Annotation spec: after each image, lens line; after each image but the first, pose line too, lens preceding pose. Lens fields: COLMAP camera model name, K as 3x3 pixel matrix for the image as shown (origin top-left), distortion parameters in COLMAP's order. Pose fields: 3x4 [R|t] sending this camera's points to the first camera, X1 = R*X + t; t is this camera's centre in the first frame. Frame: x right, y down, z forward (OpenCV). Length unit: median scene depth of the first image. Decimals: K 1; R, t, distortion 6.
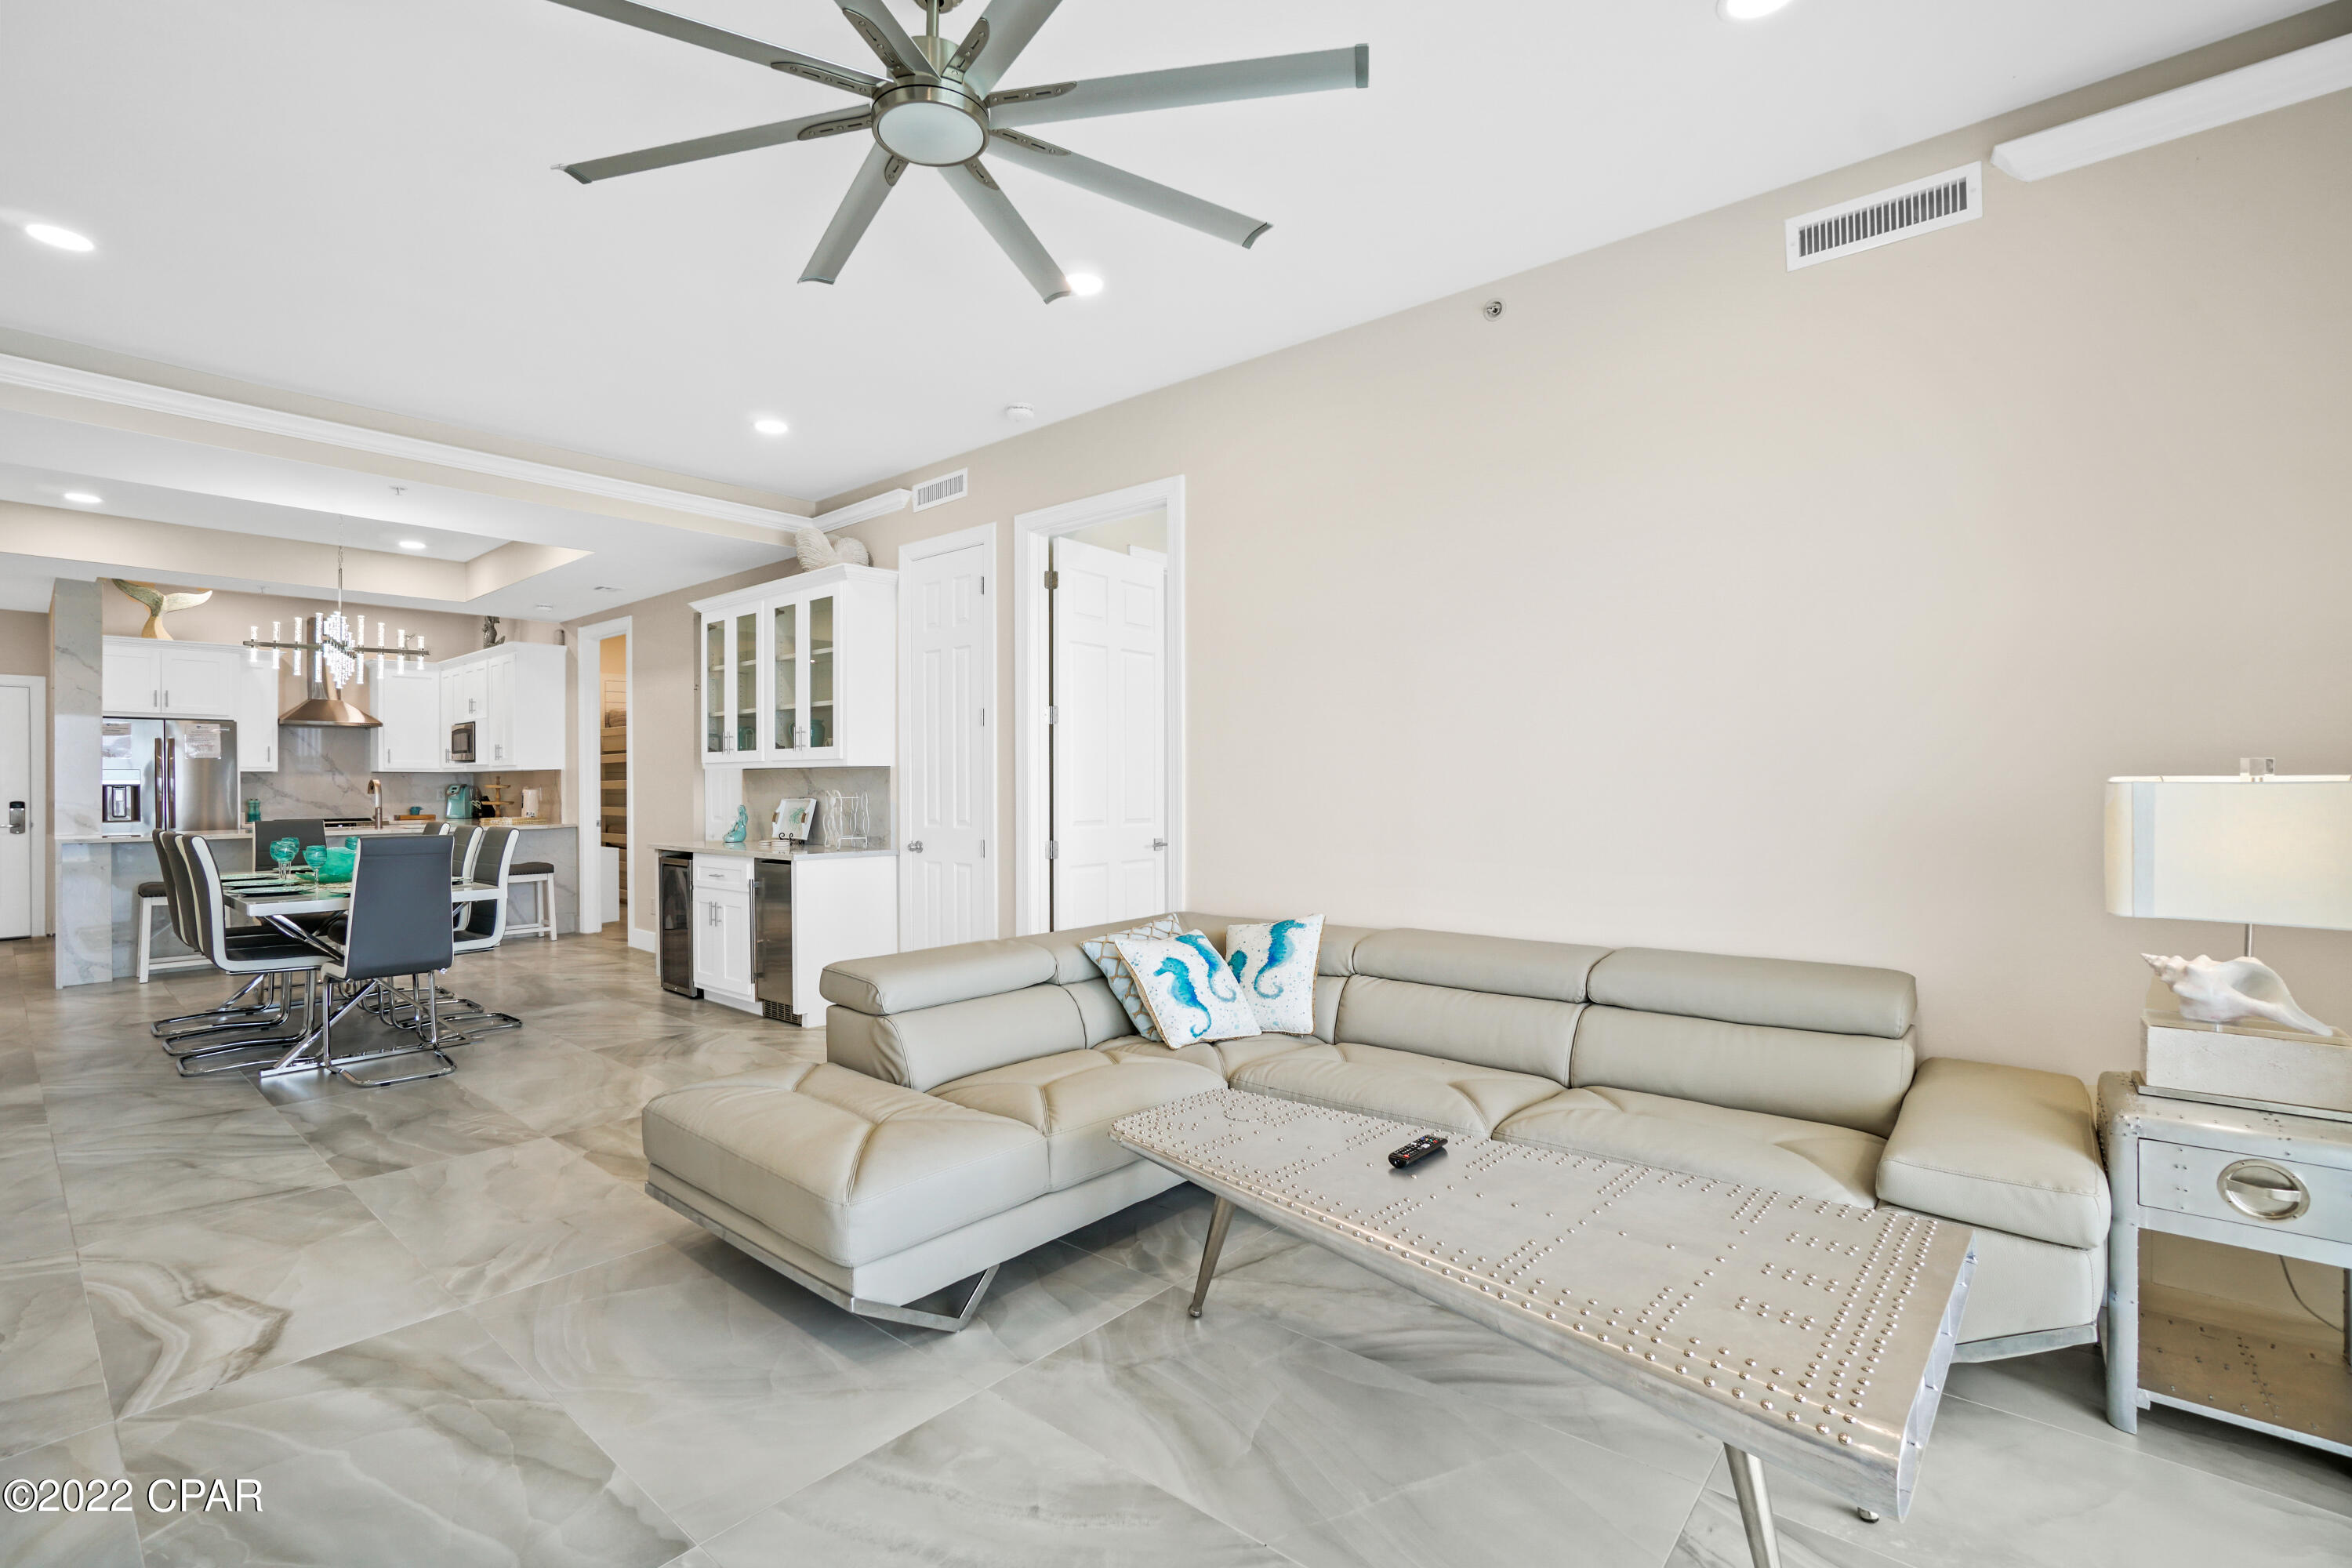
lens RADIAL K [[1068.8, 0, 1165.0], [0, 1068.8, 785.0], [0, 0, 1]] dist [-0.053547, 0.019005]
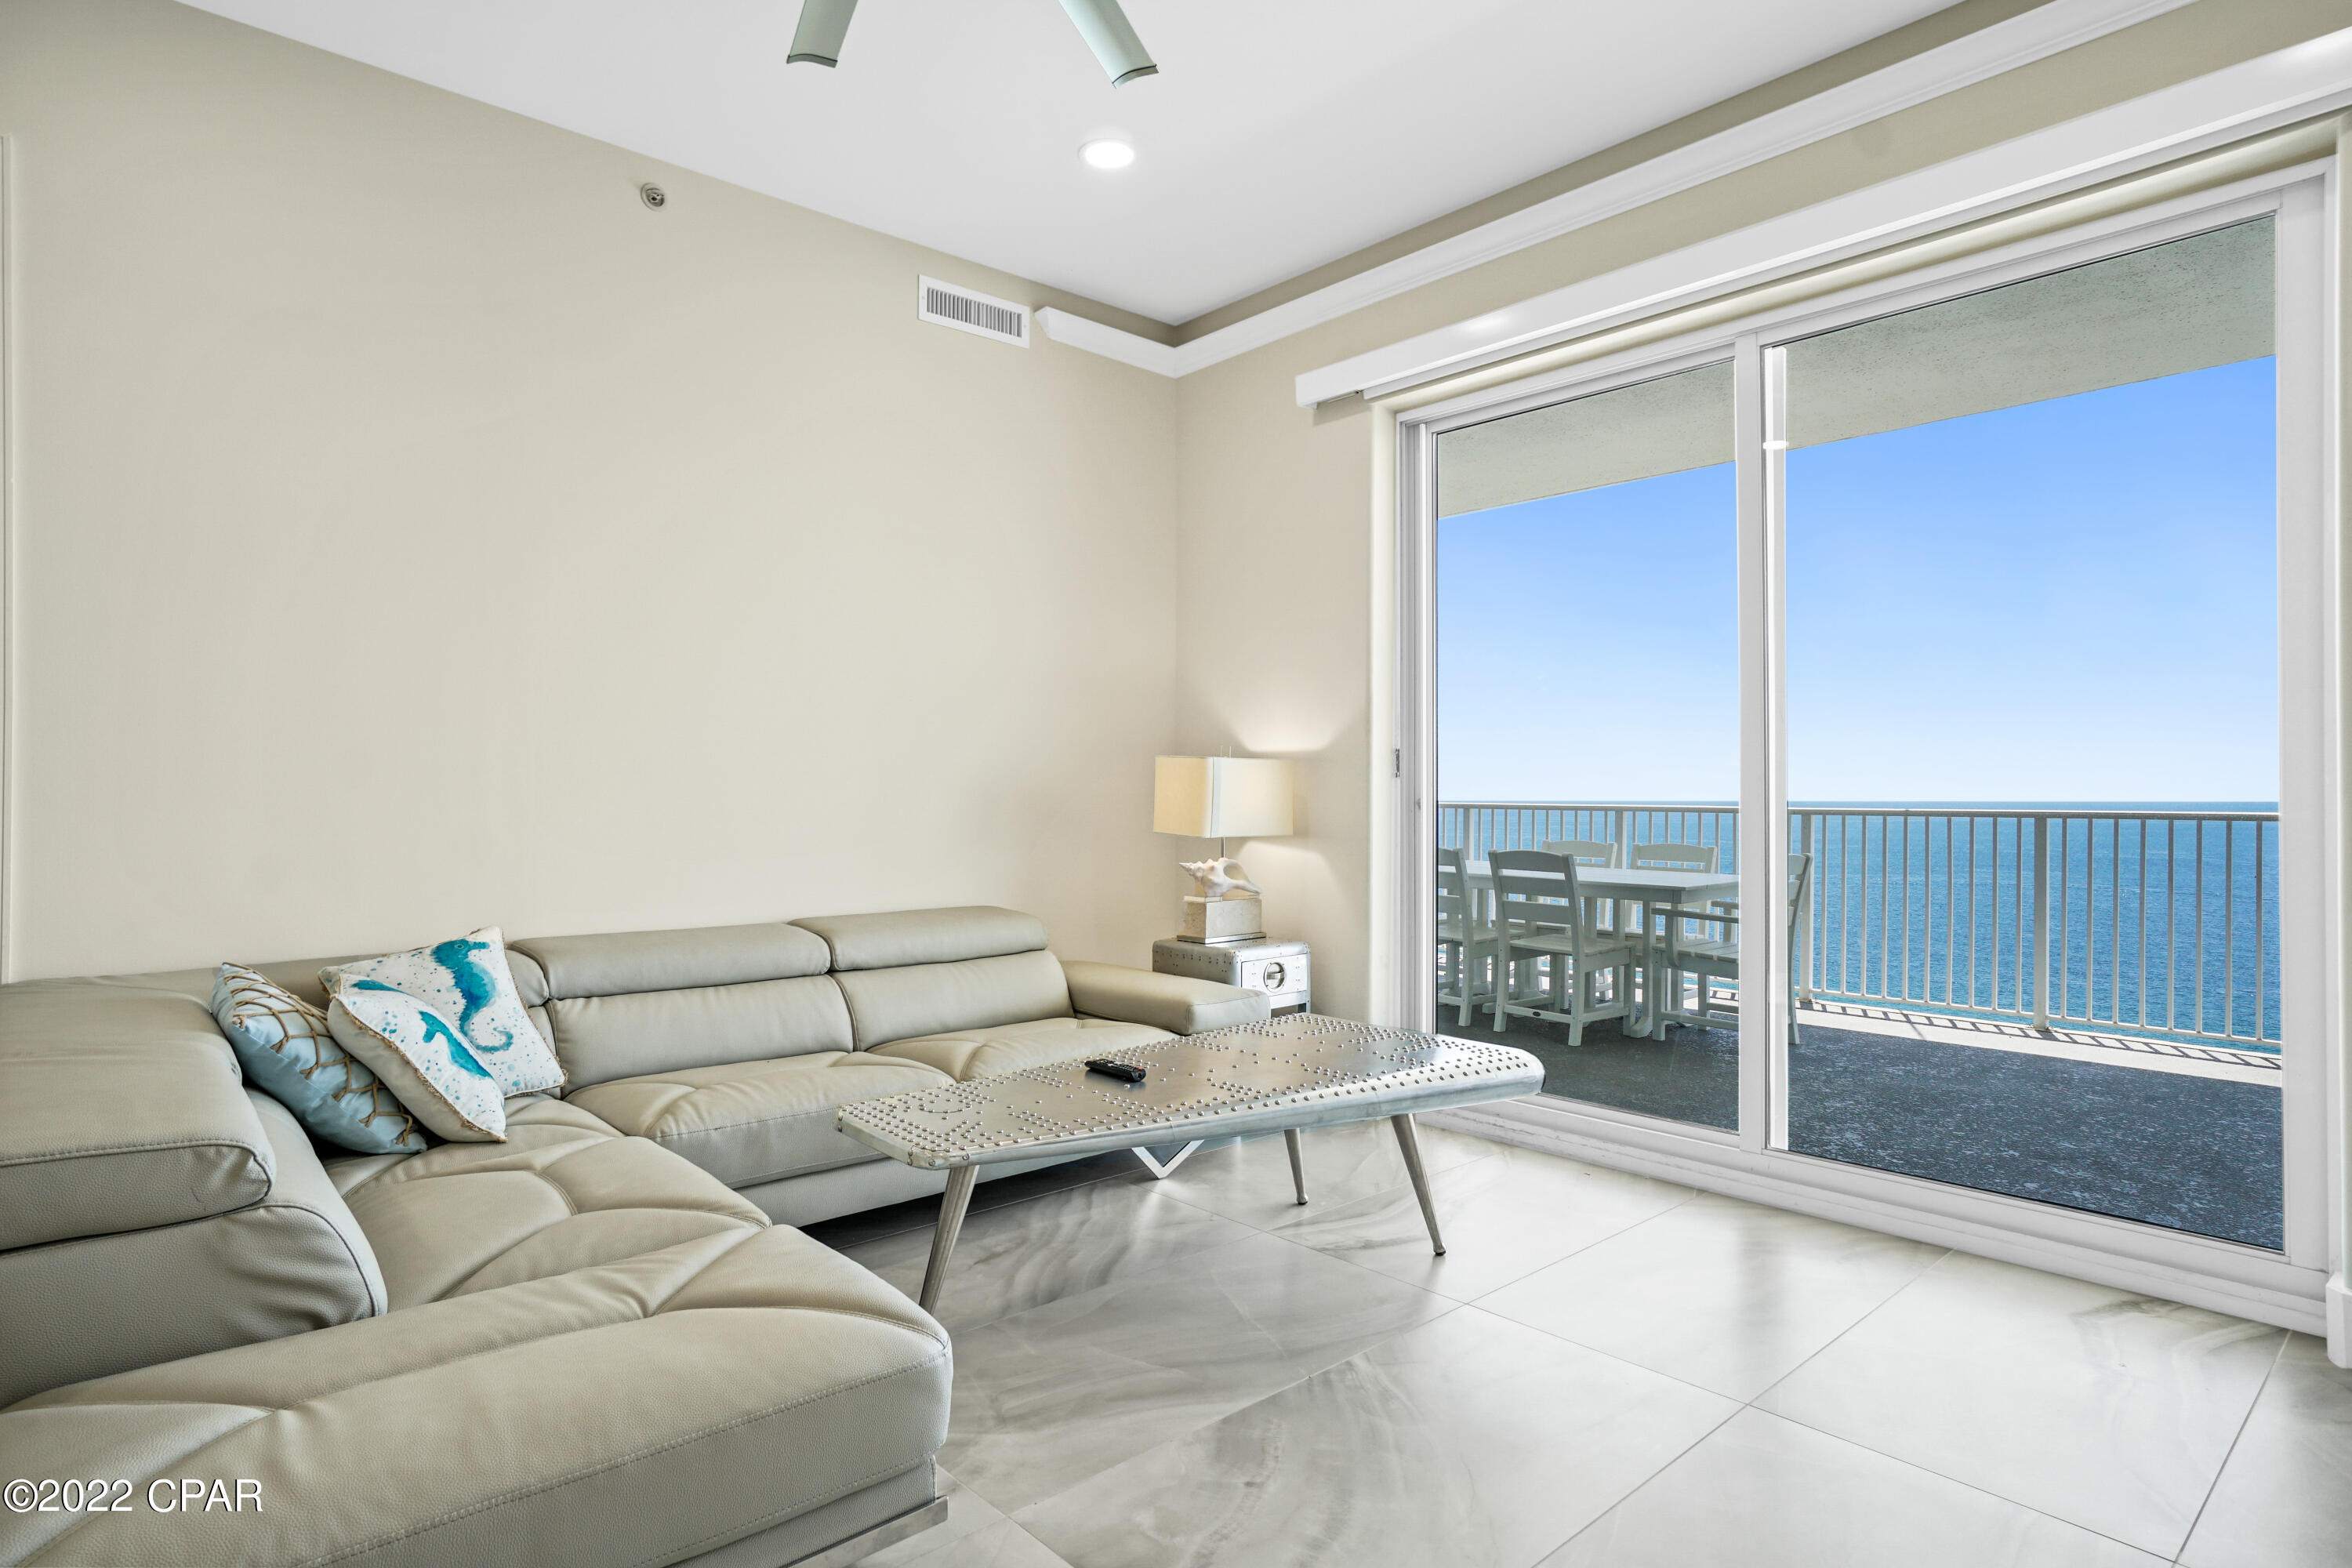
lens RADIAL K [[1275.6, 0, 1123.3], [0, 1275.6, 778.6], [0, 0, 1]] dist [0.007492, 0.006553]
pose [[0.151077, 0.016393, 0.988386, -0.638236], [0.000598, 0.999861, -0.016675, 0.036860], [-0.988522, 0.003110, 0.151046, 0.462024]]
